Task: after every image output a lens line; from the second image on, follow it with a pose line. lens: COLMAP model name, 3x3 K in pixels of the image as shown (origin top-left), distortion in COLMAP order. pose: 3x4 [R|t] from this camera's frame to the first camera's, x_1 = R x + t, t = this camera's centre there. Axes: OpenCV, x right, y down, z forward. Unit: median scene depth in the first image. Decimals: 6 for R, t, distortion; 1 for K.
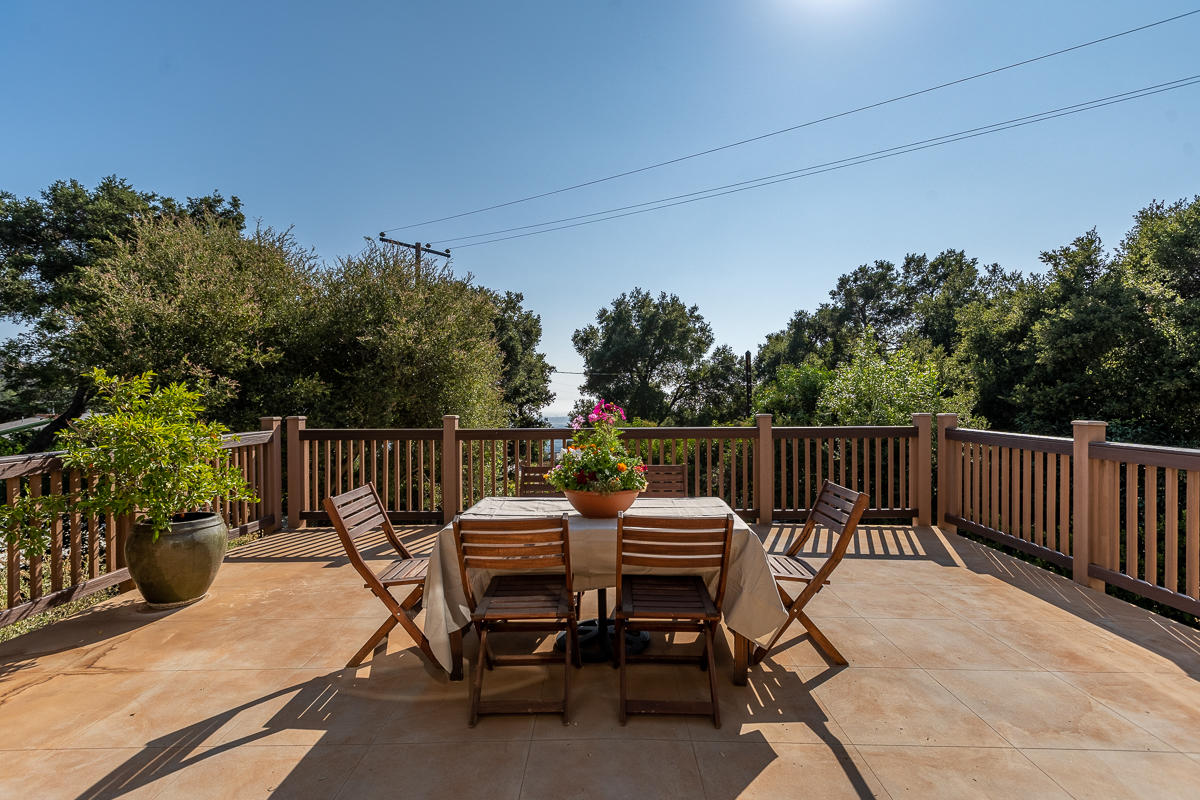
lens RADIAL K [[551.8, 0, 598.8], [0, 551.8, 398.8], [0, 0, 1]] dist [0.005531, -0.000388]
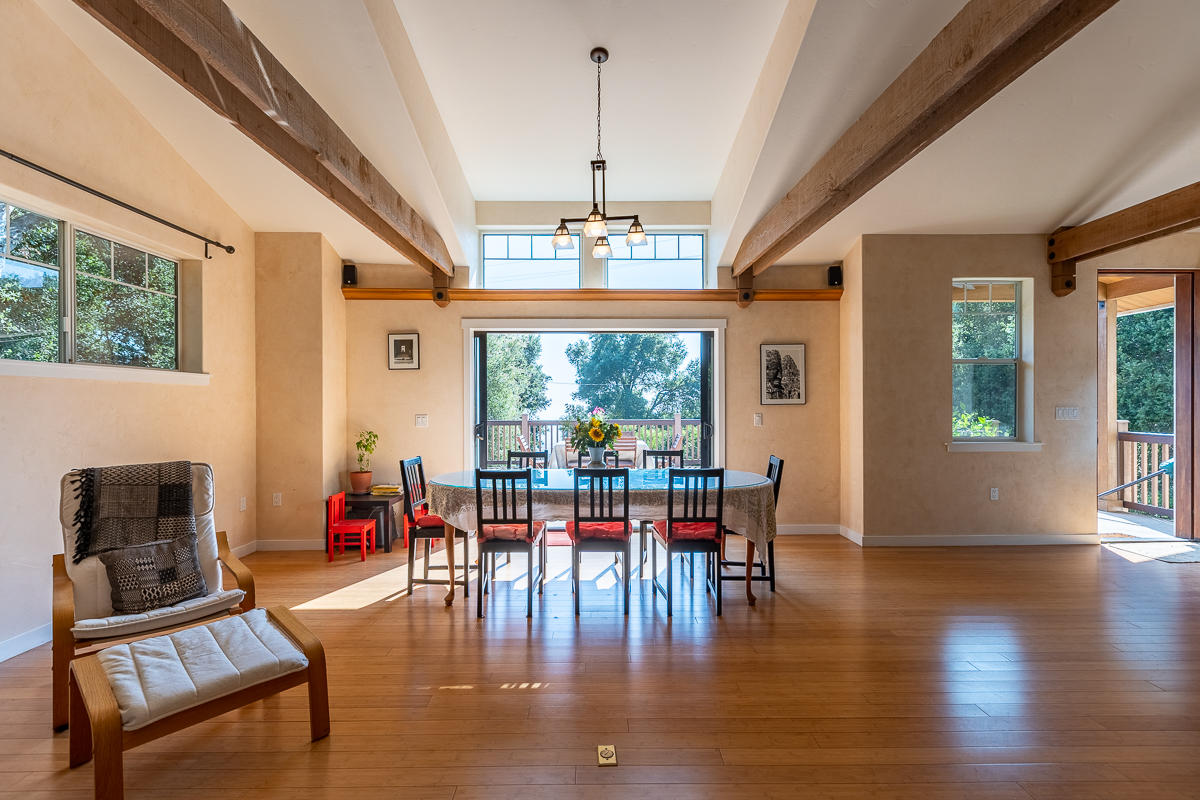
lens RADIAL K [[551.8, 0, 592.0], [0, 551.8, 402.2], [0, 0, 1]] dist [0.005531, -0.000388]
pose [[0.999931, 0.001451, 0.011699, -0.006851], [-0.001420, 0.999996, -0.002616, -0.001083], [-0.011703, 0.002600, 0.999928, -0.159722]]
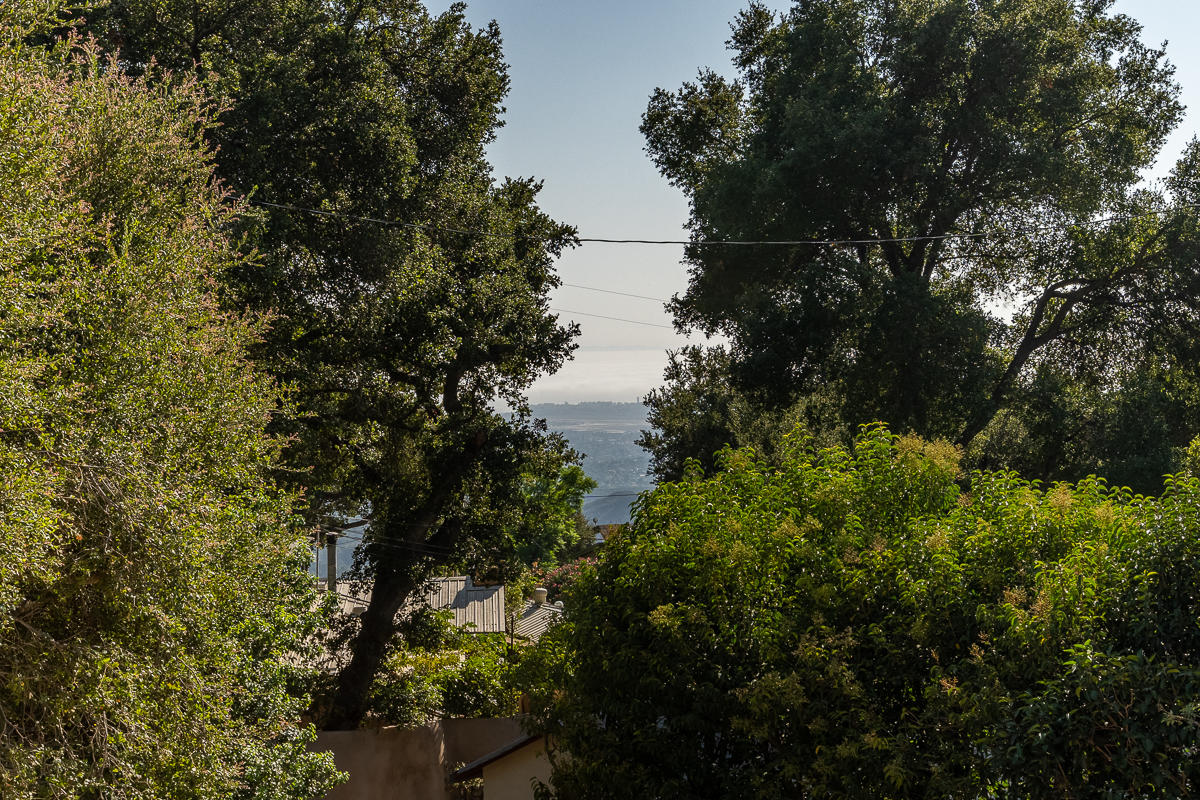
lens RADIAL K [[1756.5, 0, 602.5], [0, 1756.5, 402.7], [0, 0, 1]] dist [-0.000382, 0.000000]
pose [[0.995320, -0.009296, -0.096184, 0.015583], [0.012497, 0.999386, 0.032735, -0.000733], [0.095820, -0.033784, 0.994825, 0.145270]]
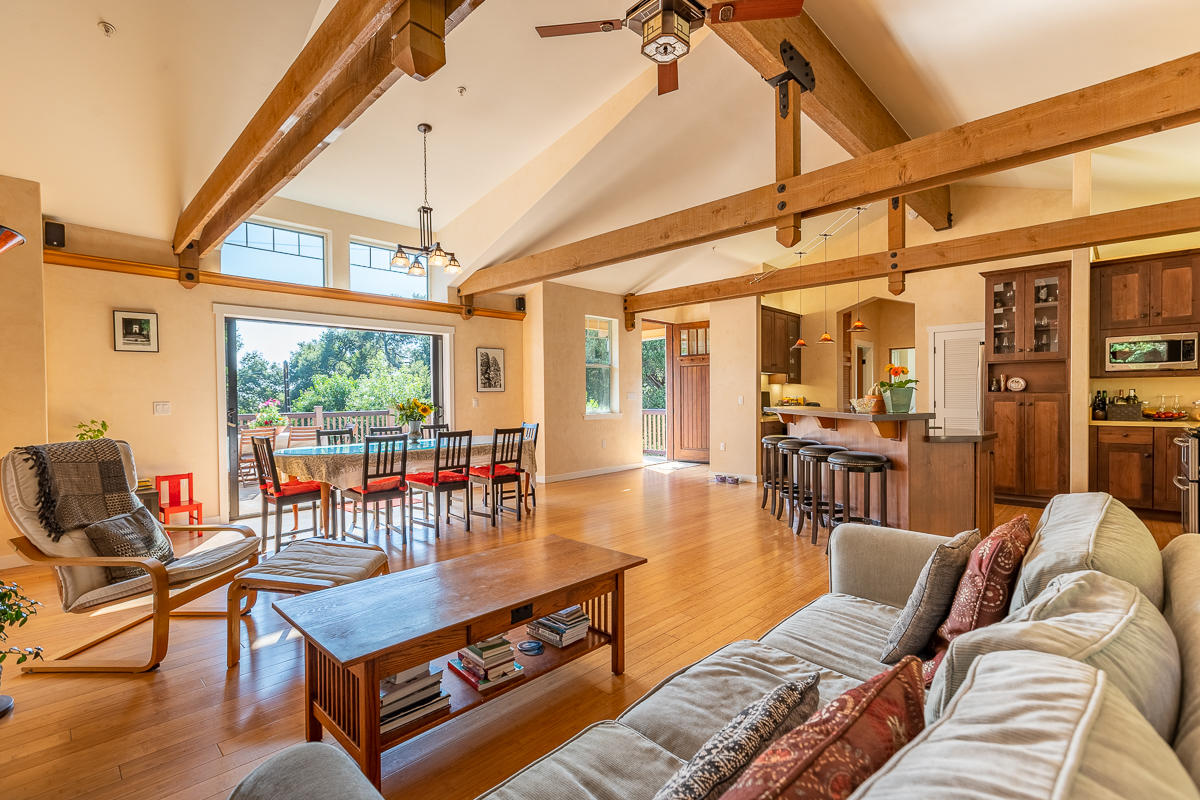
lens RADIAL K [[551.8, 0, 595.0], [0, 551.8, 401.1], [0, 0, 1]] dist [0.005531, -0.000388]
pose [[0.698379, -0.006953, 0.715695, -0.070022], [0.008367, 0.999964, 0.001550, 0.002271], [-0.715679, 0.004905, 0.698412, -0.182312]]
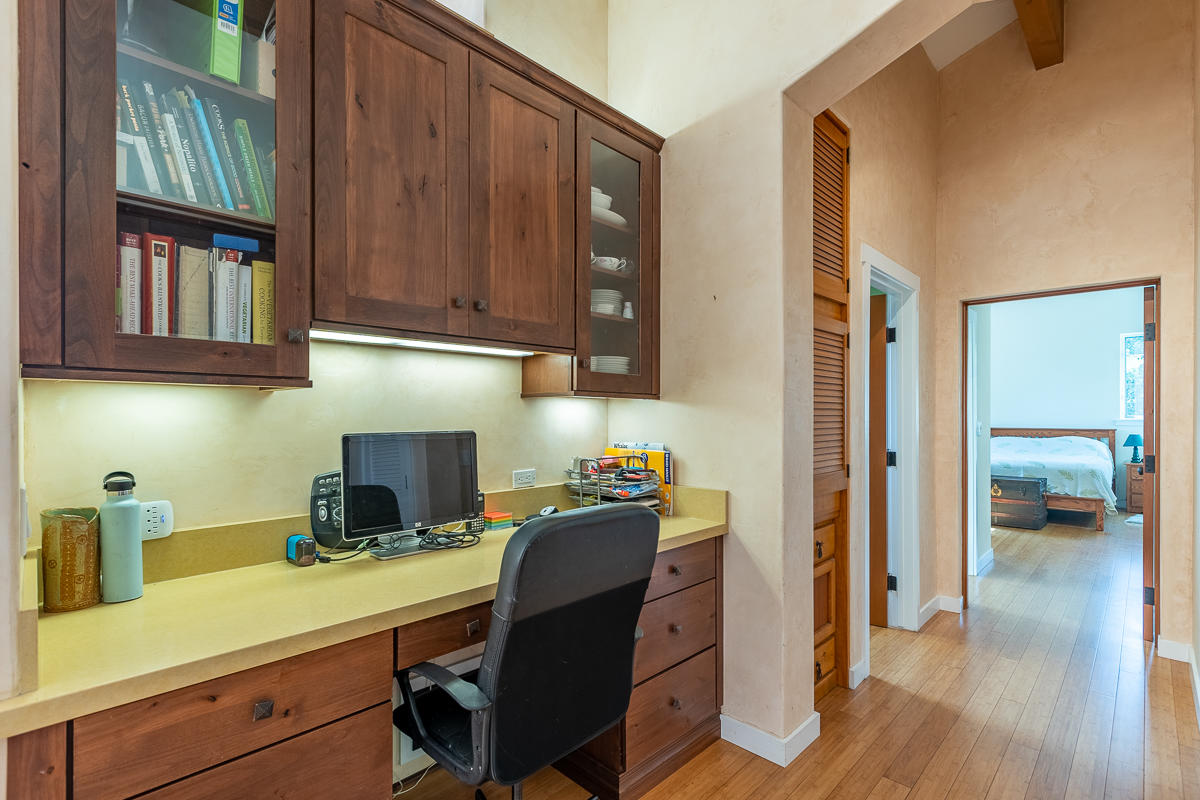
lens RADIAL K [[551.8, 0, 606.2], [0, 551.8, 409.8], [0, 0, 1]] dist [0.005531, -0.000388]
pose [[0.701769, 0.003584, 0.712396, 0.107623], [0.003708, 0.999955, -0.008683, -0.002021], [-0.712395, 0.008736, 0.701724, -0.121606]]
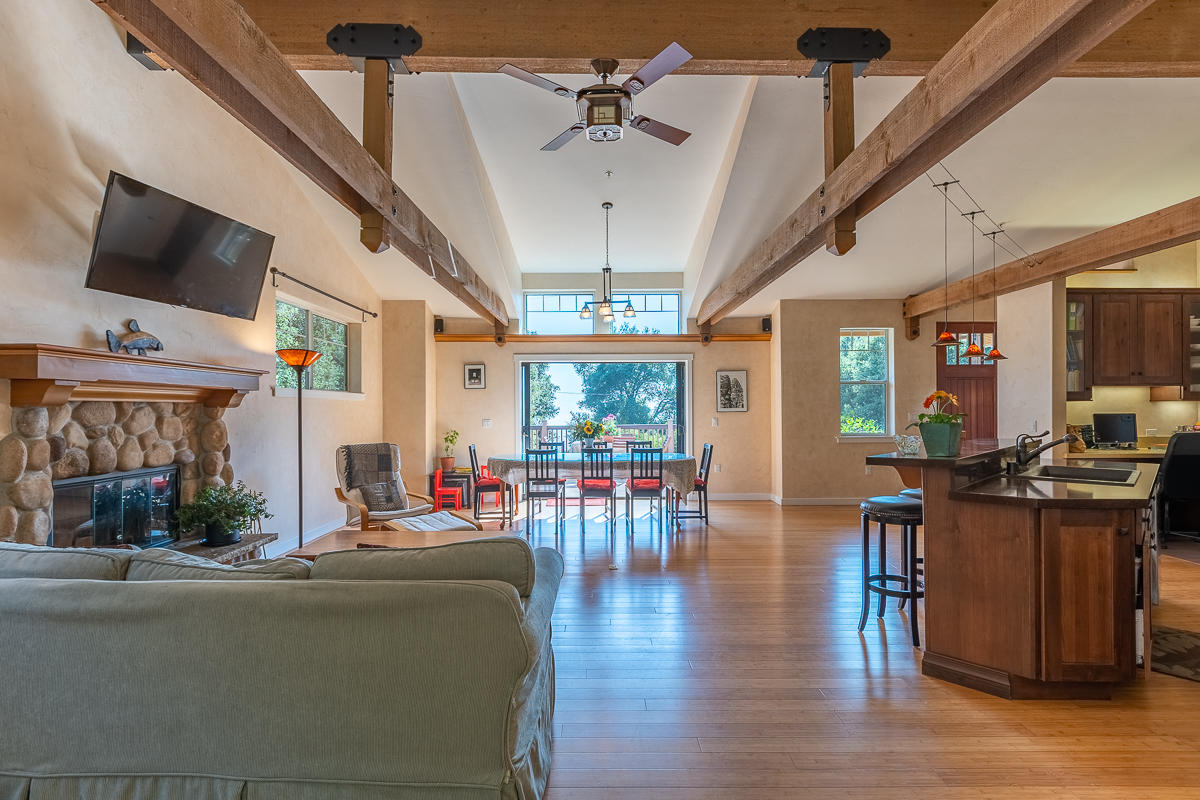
lens RADIAL K [[551.8, 0, 589.9], [0, 551.8, 402.3], [0, 0, 1]] dist [0.005531, -0.000388]
pose [[1.000000, -0.000289, -0.000885, -0.009557], [0.000274, 0.999854, -0.017097, -0.001028], [0.000890, 0.017096, 0.999853, -0.225611]]
